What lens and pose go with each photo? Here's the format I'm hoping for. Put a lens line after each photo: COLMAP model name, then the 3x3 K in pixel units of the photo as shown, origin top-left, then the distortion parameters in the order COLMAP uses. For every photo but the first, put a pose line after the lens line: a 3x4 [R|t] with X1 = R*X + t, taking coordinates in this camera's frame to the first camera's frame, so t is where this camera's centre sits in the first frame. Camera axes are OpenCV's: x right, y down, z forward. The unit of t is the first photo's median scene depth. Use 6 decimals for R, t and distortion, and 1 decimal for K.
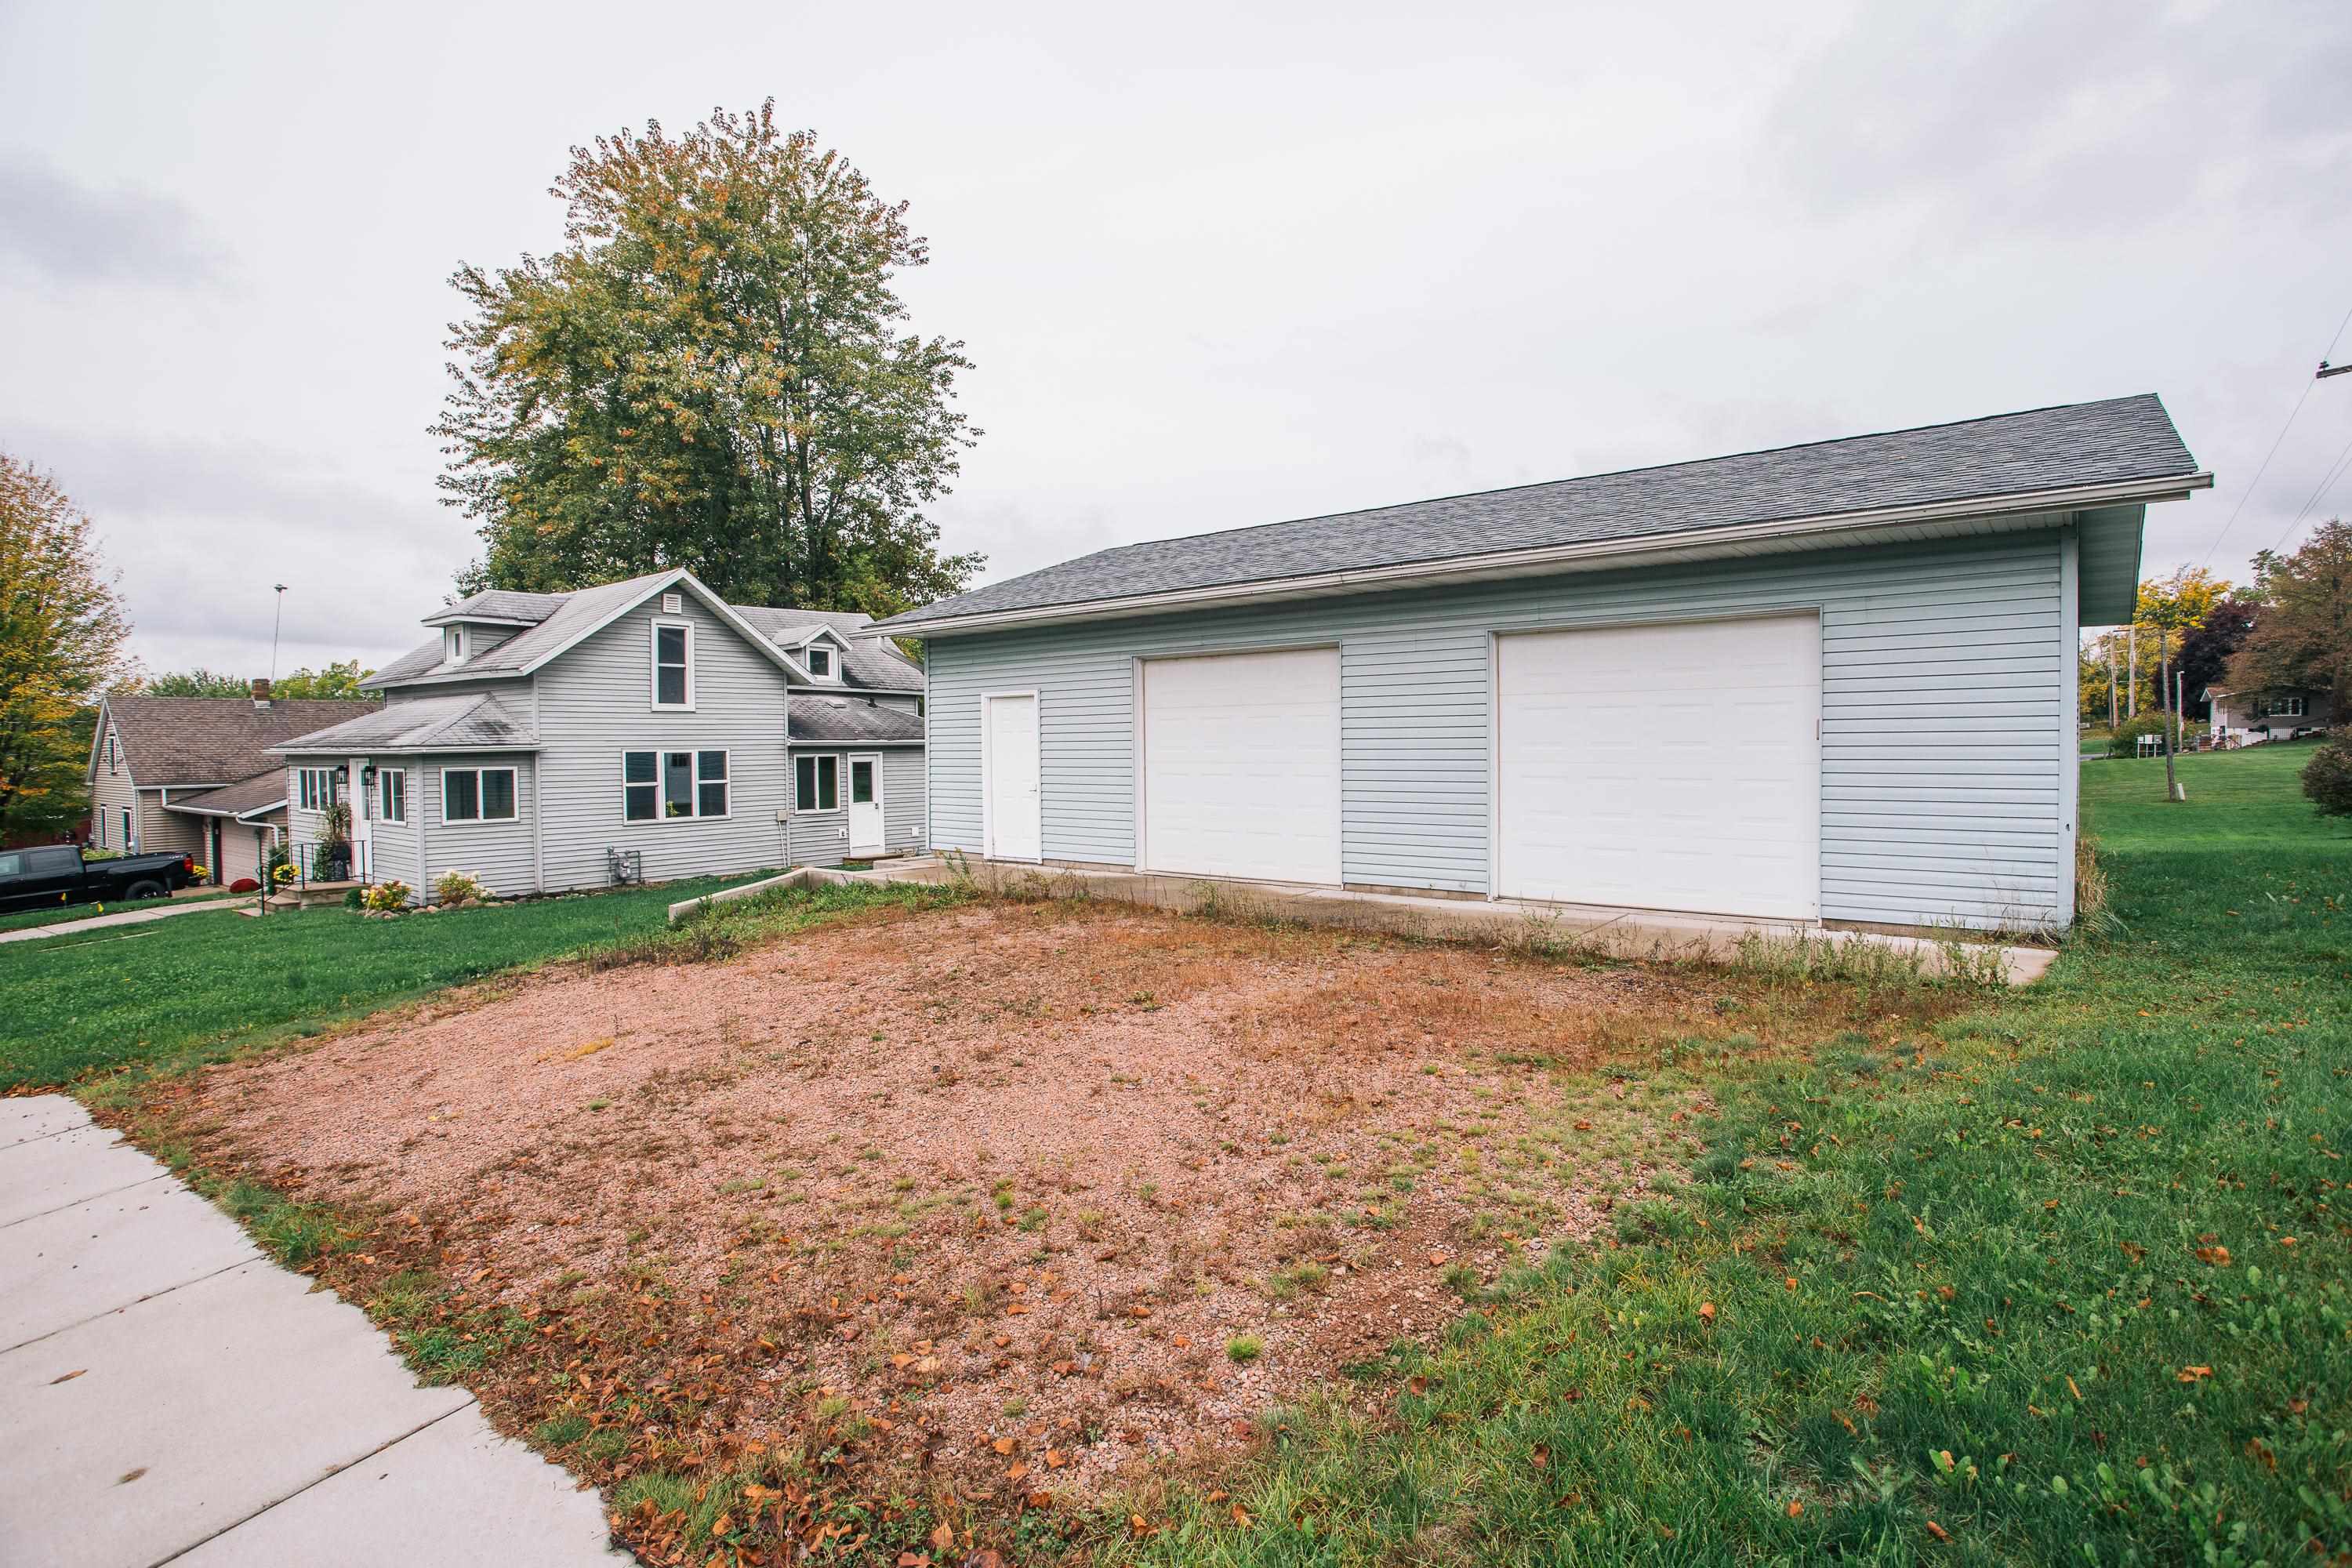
lens RADIAL K [[1172.8, 0, 1176.0], [0, 1172.8, 784.0], [0, 0, 1]] dist [-0.000128, 0.000264]
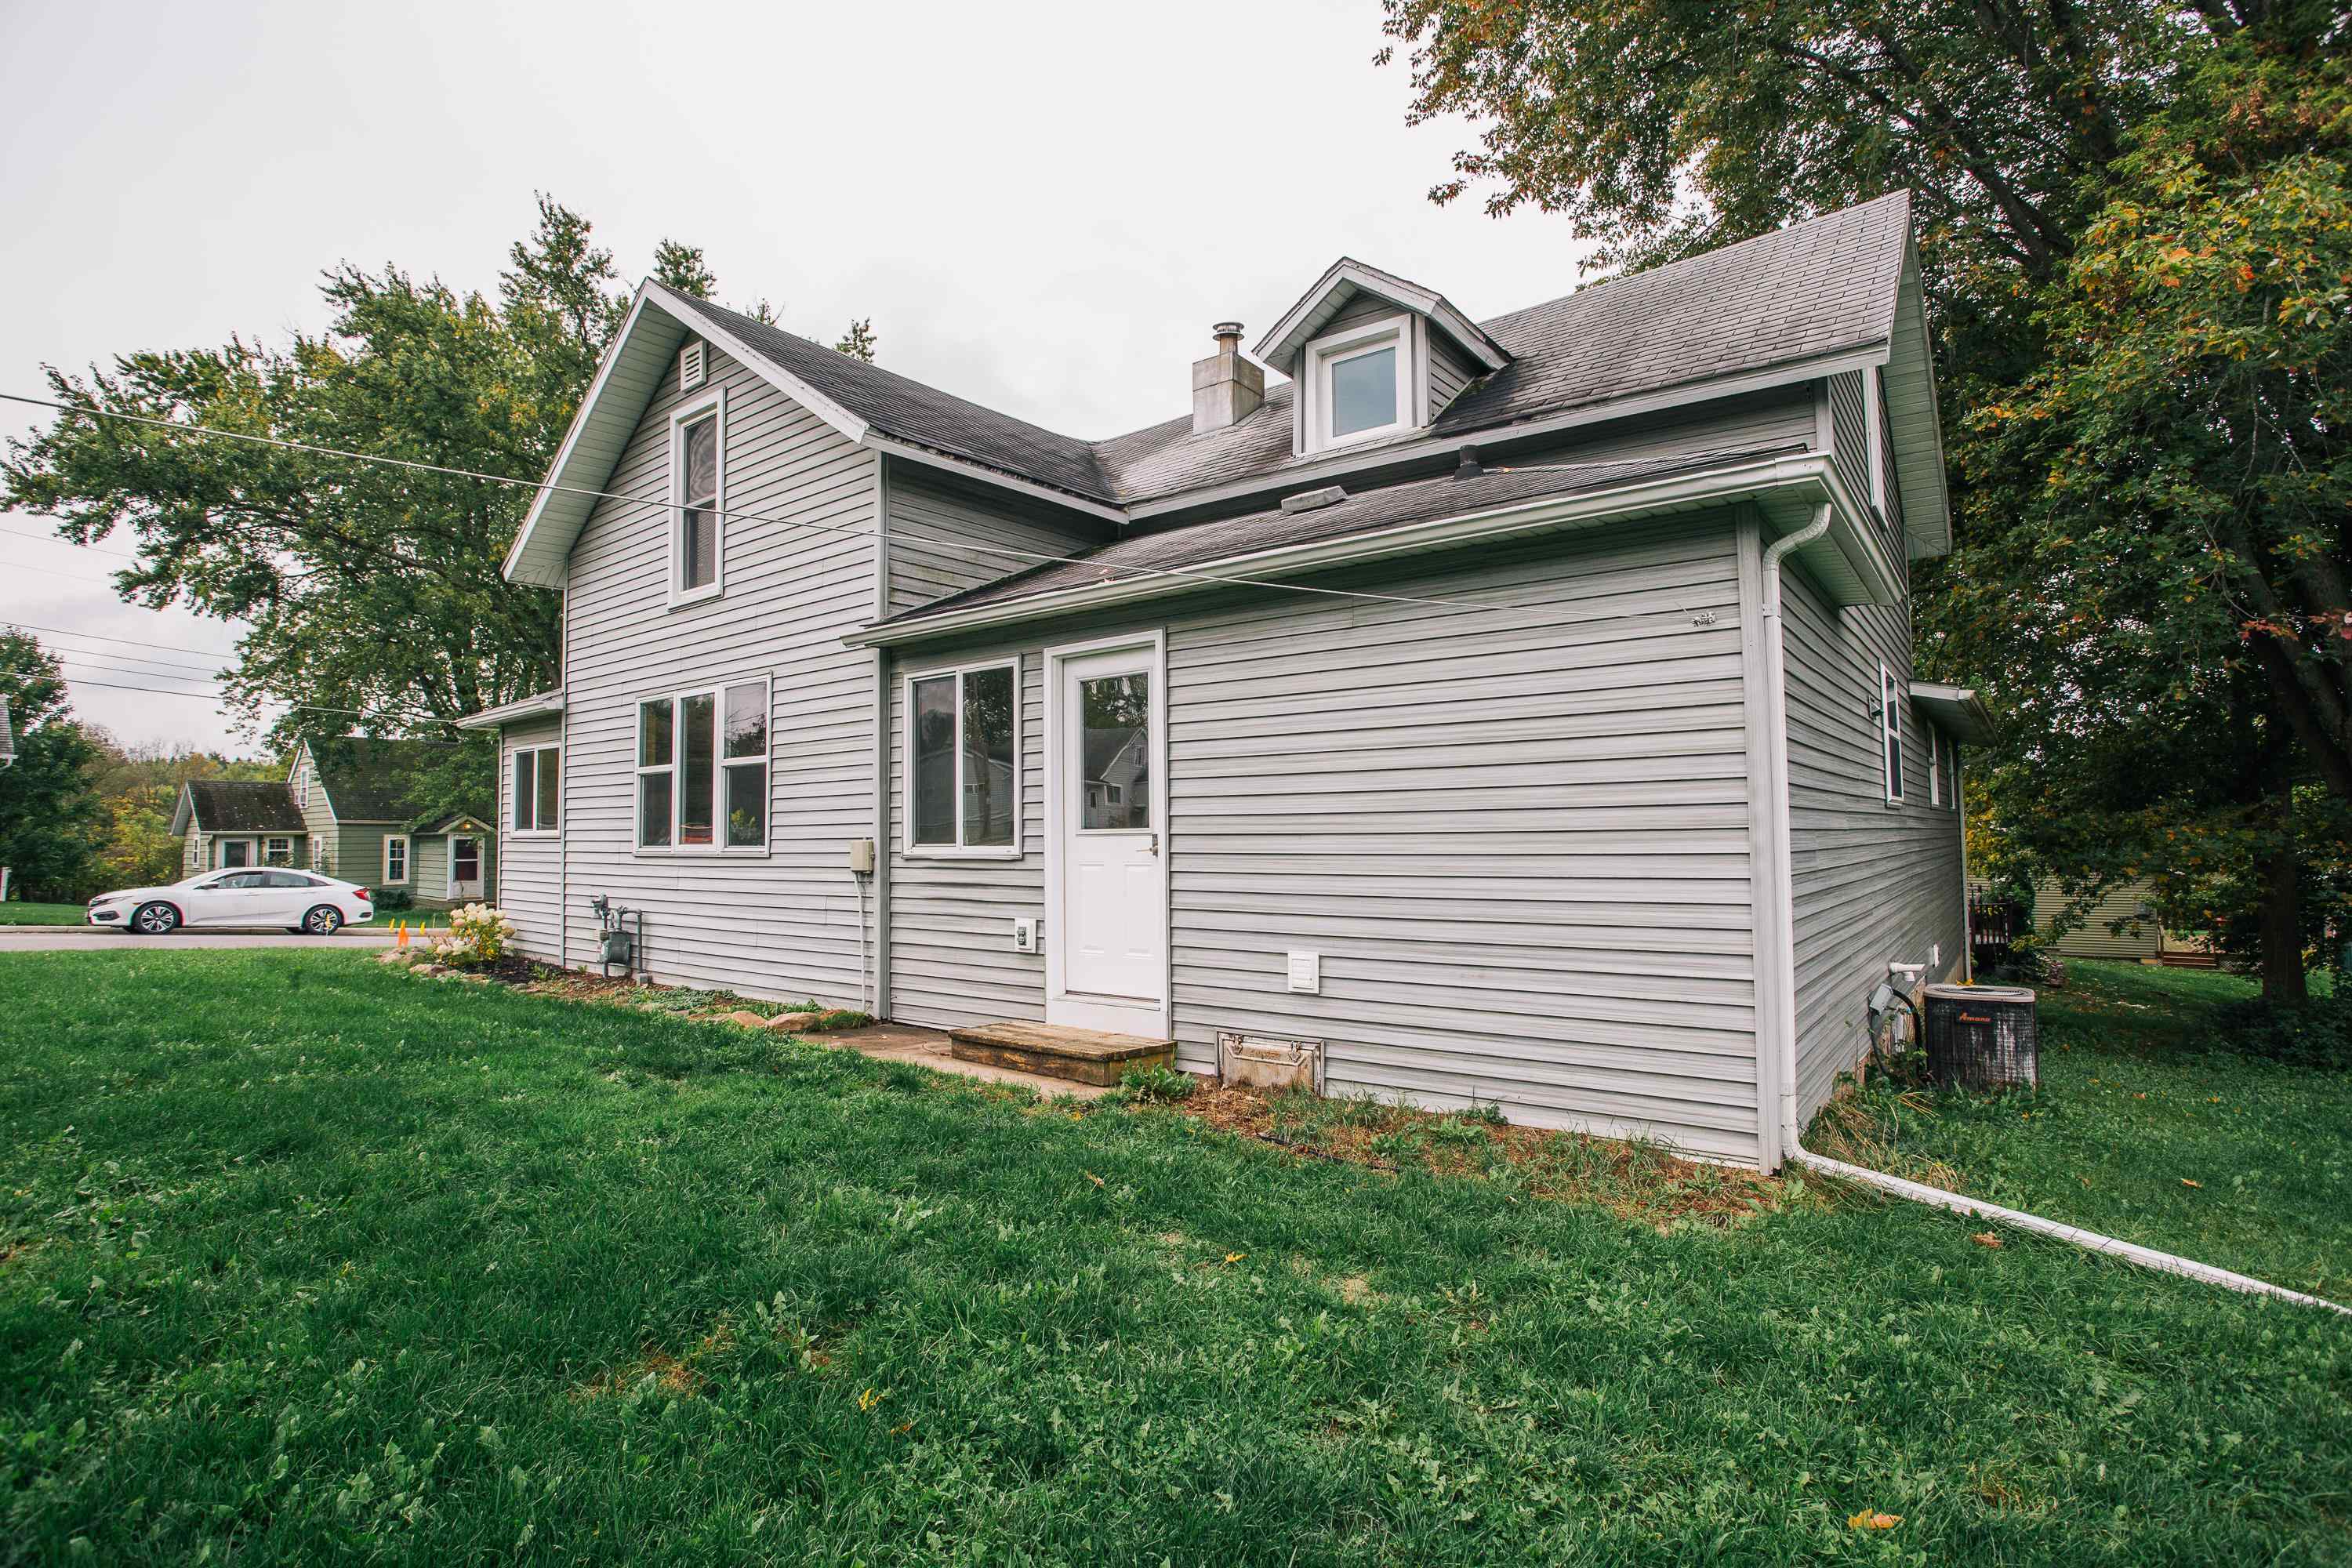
lens RADIAL K [[1137.5, 0, 1082.7], [0, 1137.5, 782.5], [0, 0, 1]] dist [-0.000217, 0.000042]
pose [[-0.031198, -0.037485, -0.998810, -0.007113], [-0.029544, 0.998894, -0.036565, 0.016599], [0.999076, 0.028368, -0.032271, 1.144064]]
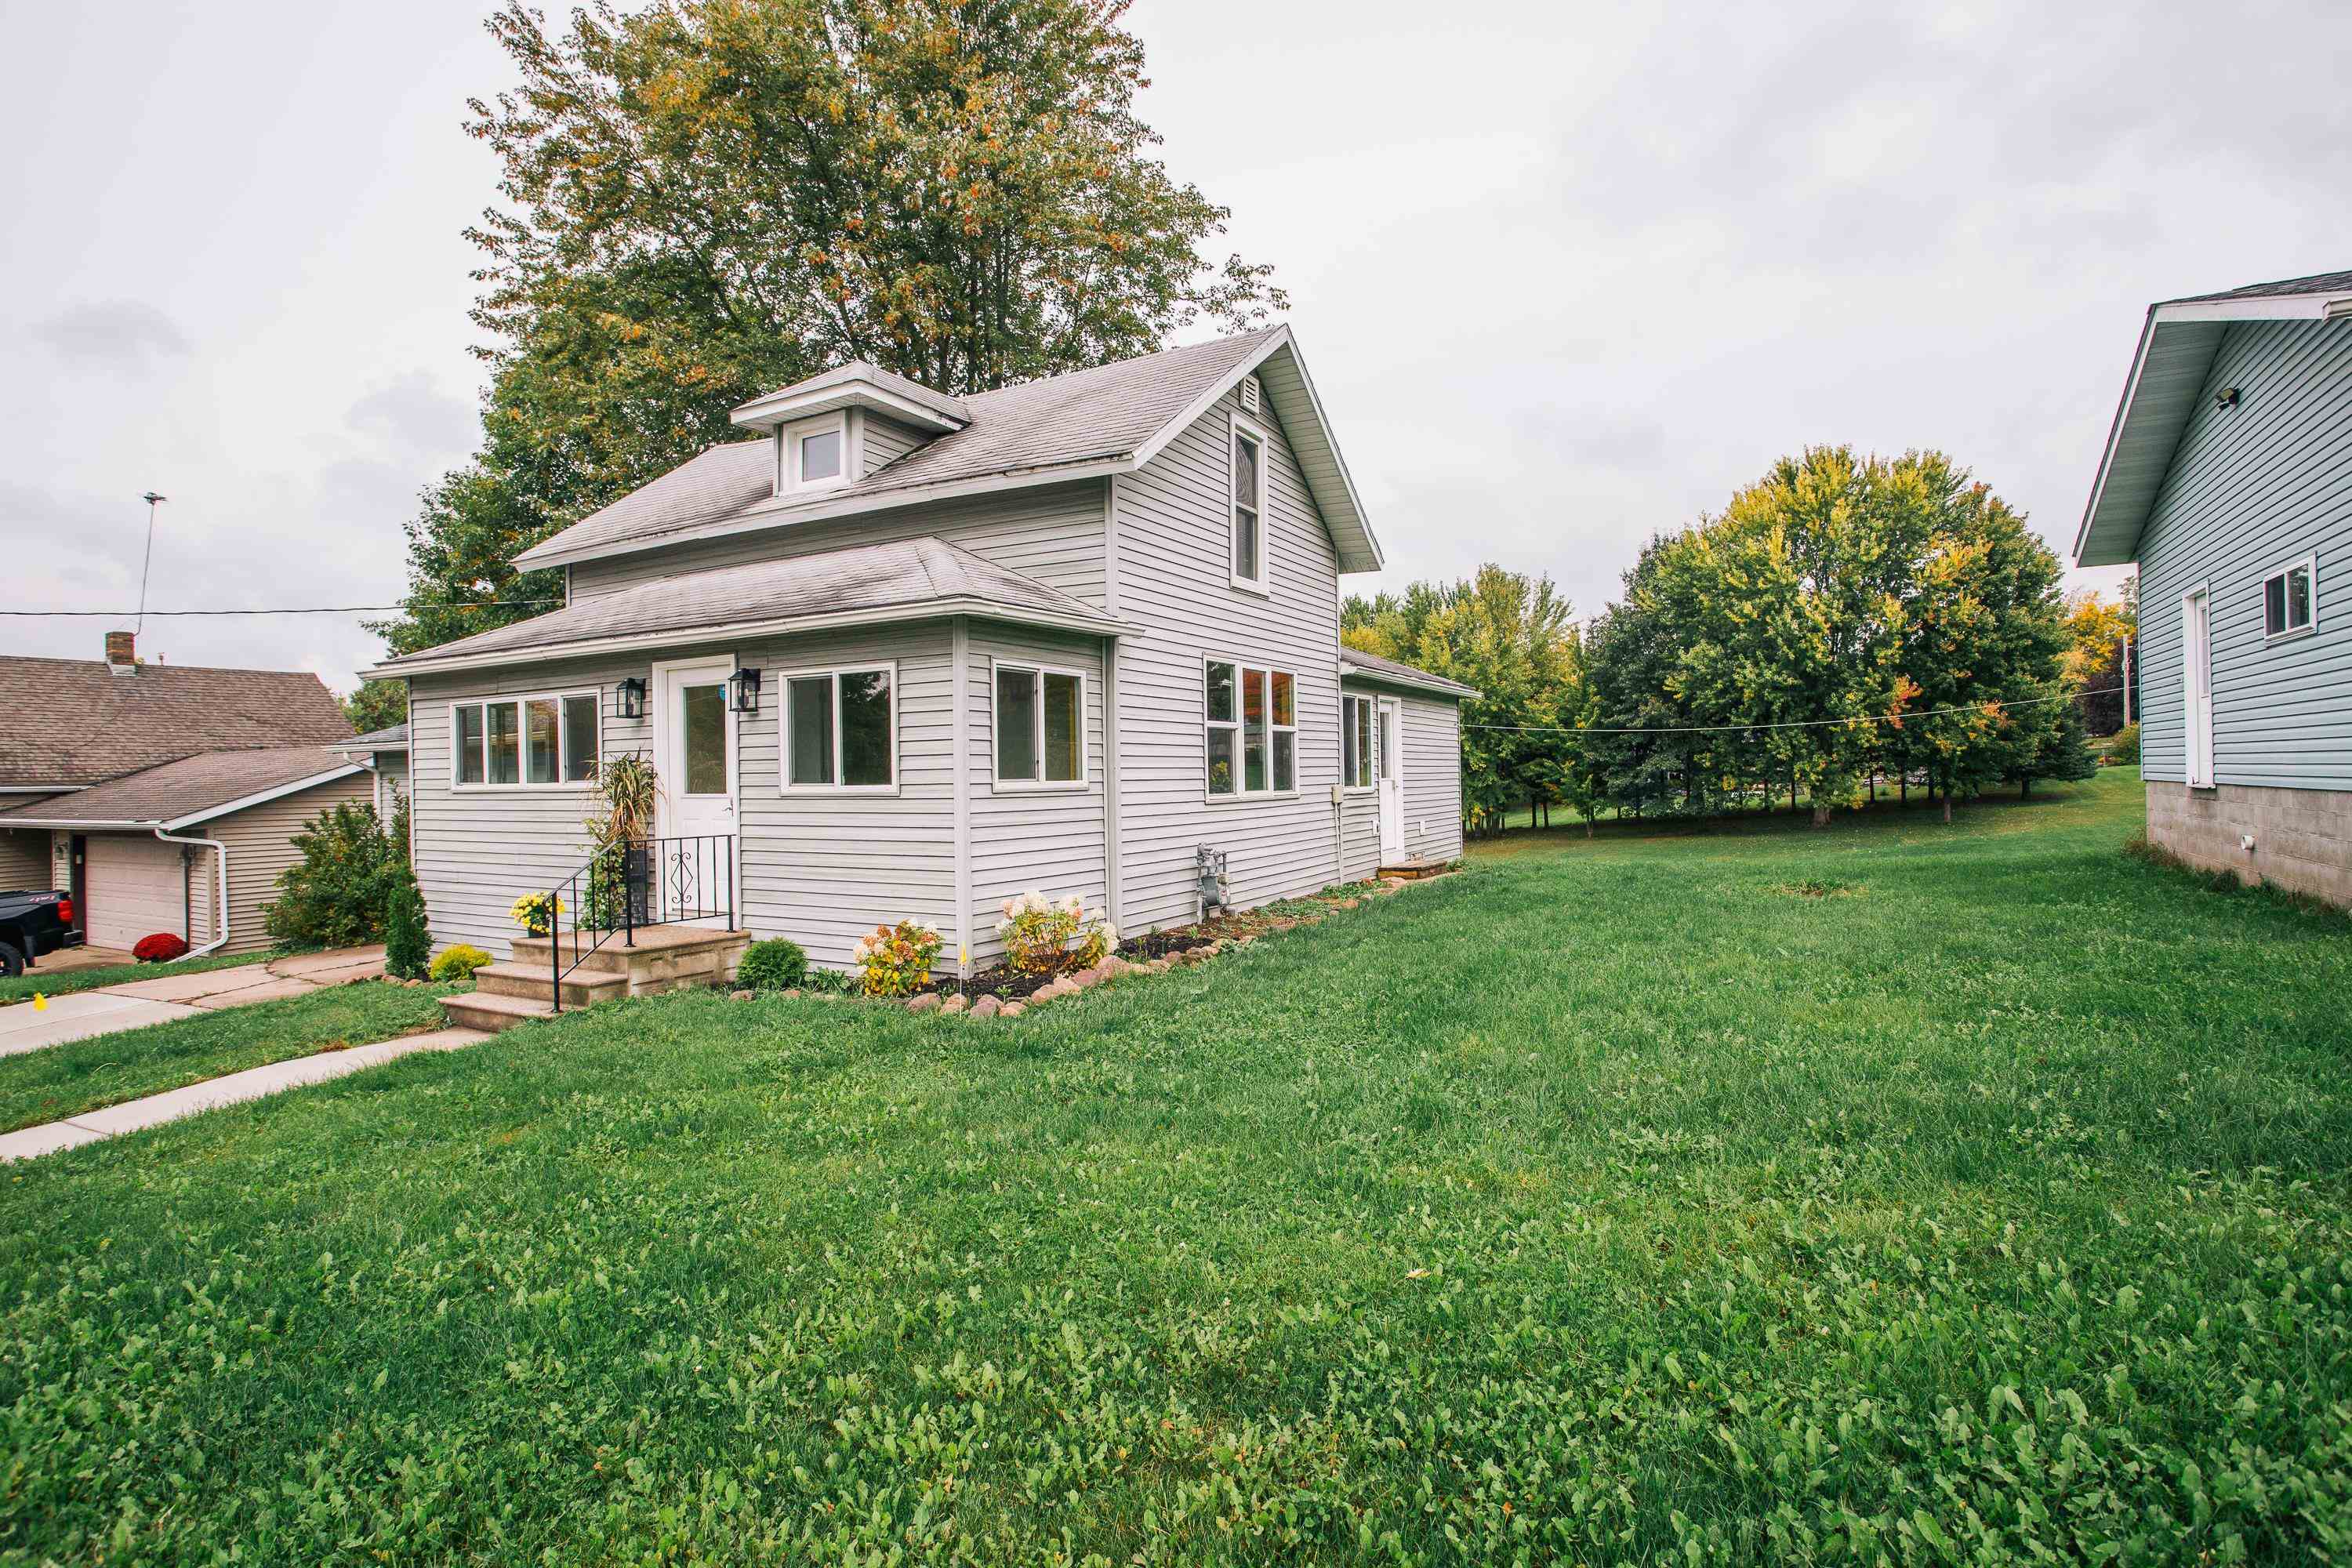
lens RADIAL K [[1154.1, 0, 1176.0], [0, 1154.1, 784.0], [0, 0, 1]] dist [-0.001770, -0.000265]
pose [[0.987402, -0.007620, 0.158048, -0.536312], [0.012301, 0.999513, -0.028662, 0.039641], [-0.157753, 0.030245, 0.987015, 0.484301]]
